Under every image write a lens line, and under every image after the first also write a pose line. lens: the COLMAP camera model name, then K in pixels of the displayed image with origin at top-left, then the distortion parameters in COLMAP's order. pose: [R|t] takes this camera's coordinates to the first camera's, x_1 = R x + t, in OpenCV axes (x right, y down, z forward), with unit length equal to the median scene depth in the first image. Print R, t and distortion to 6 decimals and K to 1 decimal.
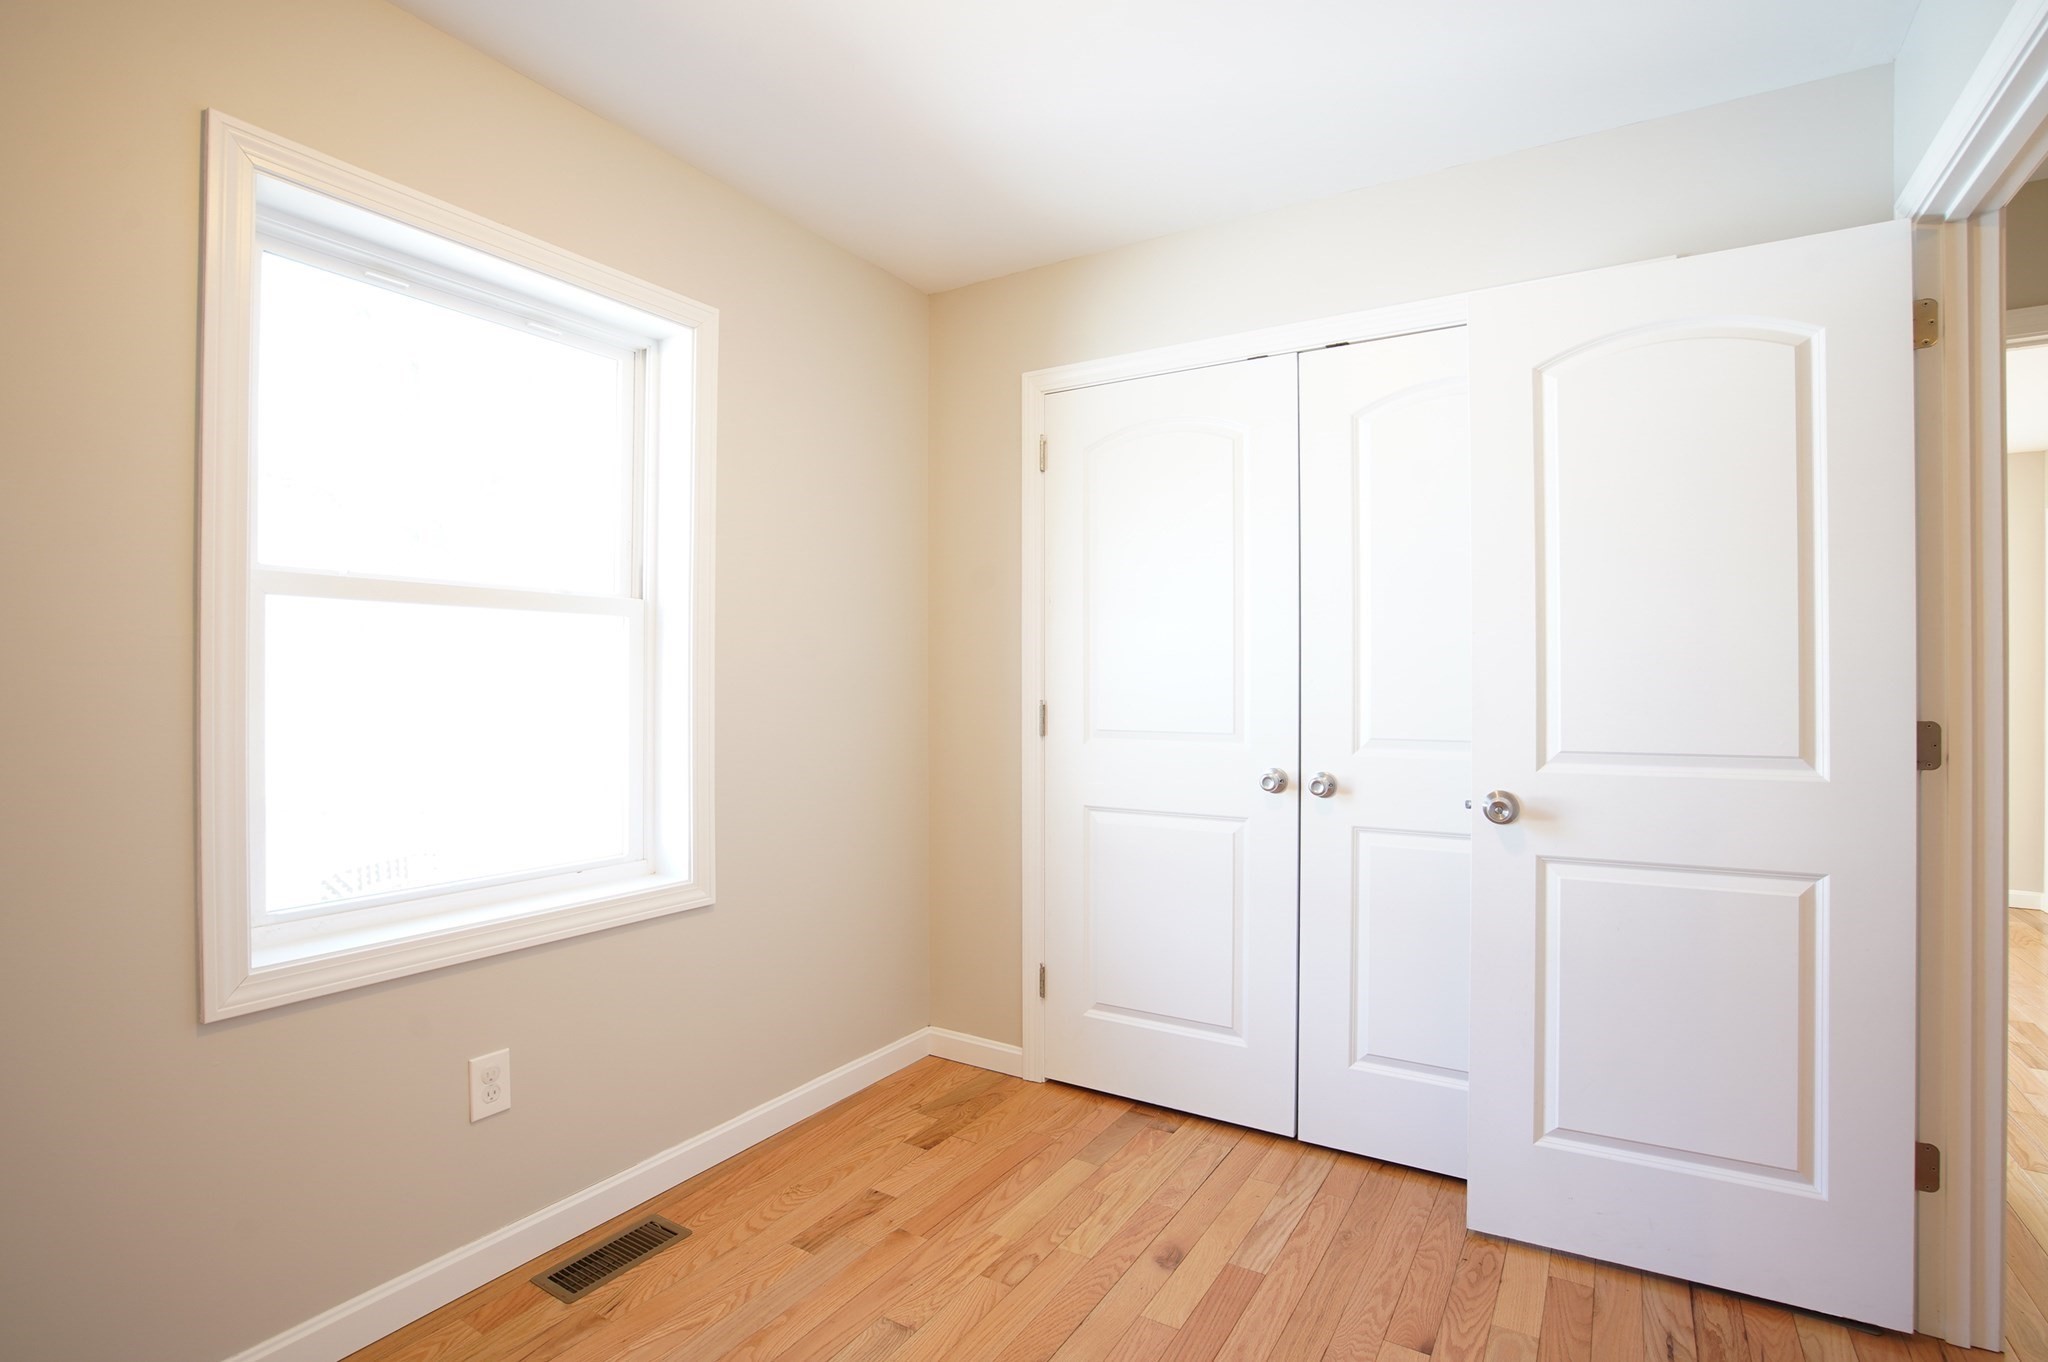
lens RADIAL K [[957.2, 0, 1012.6], [0, 957.2, 680.6], [0, 0, 1]] dist [-0.069186, 0.027940]
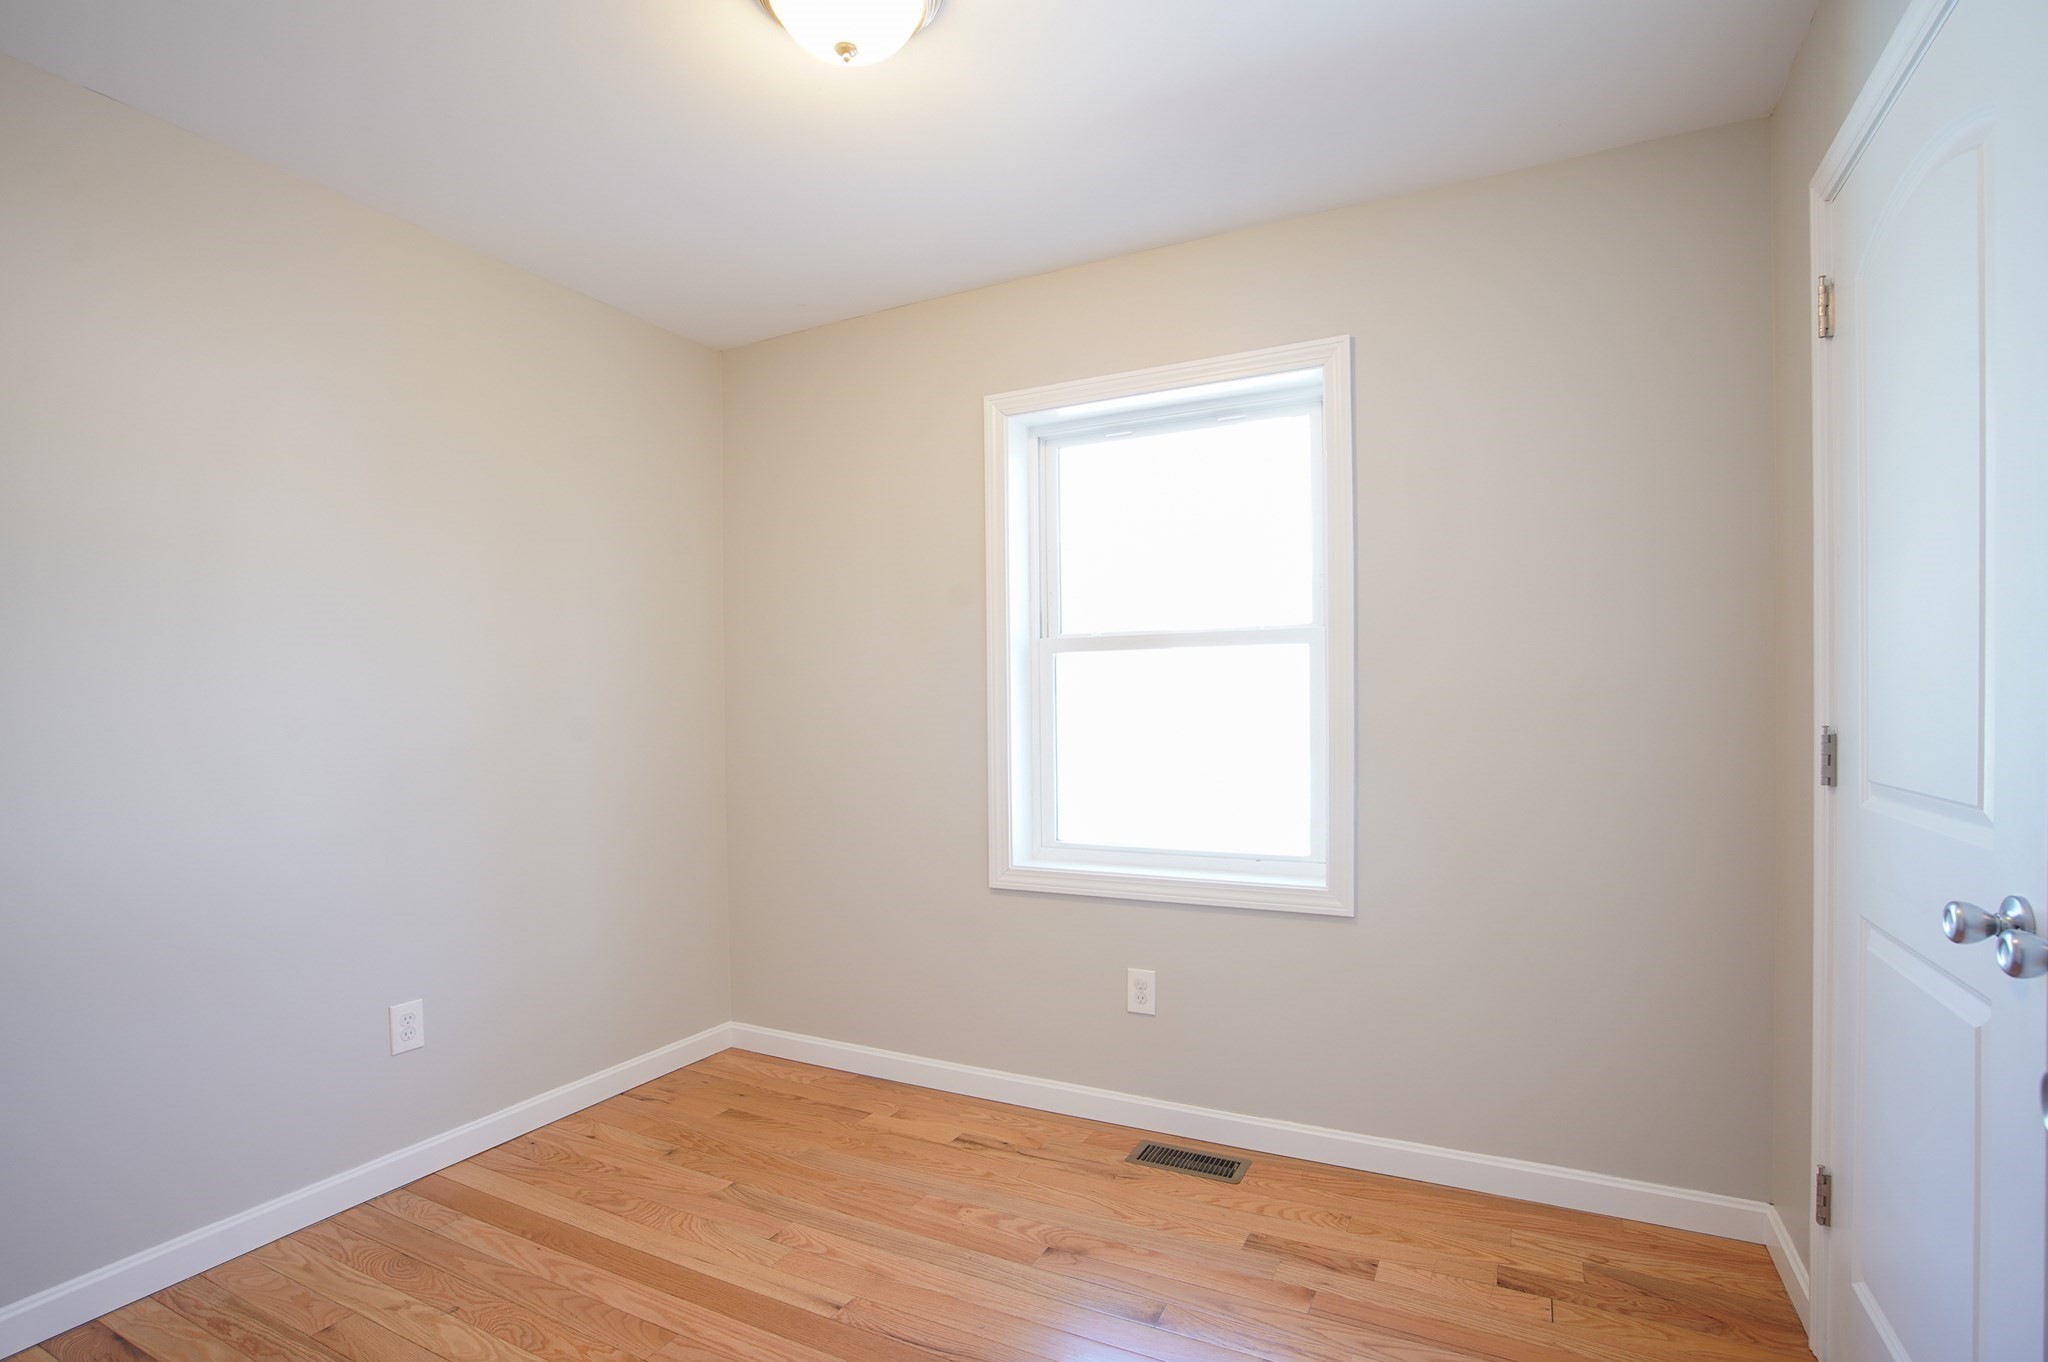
lens RADIAL K [[950.6, 0, 1017.7], [0, 950.6, 688.2], [0, 0, 1]] dist [-0.070987, 0.027957]
pose [[0.099943, -0.006410, -0.994973, 0.772866], [0.027814, 0.999606, -0.003646, -0.020503], [0.994604, -0.027309, 0.100082, 0.634657]]
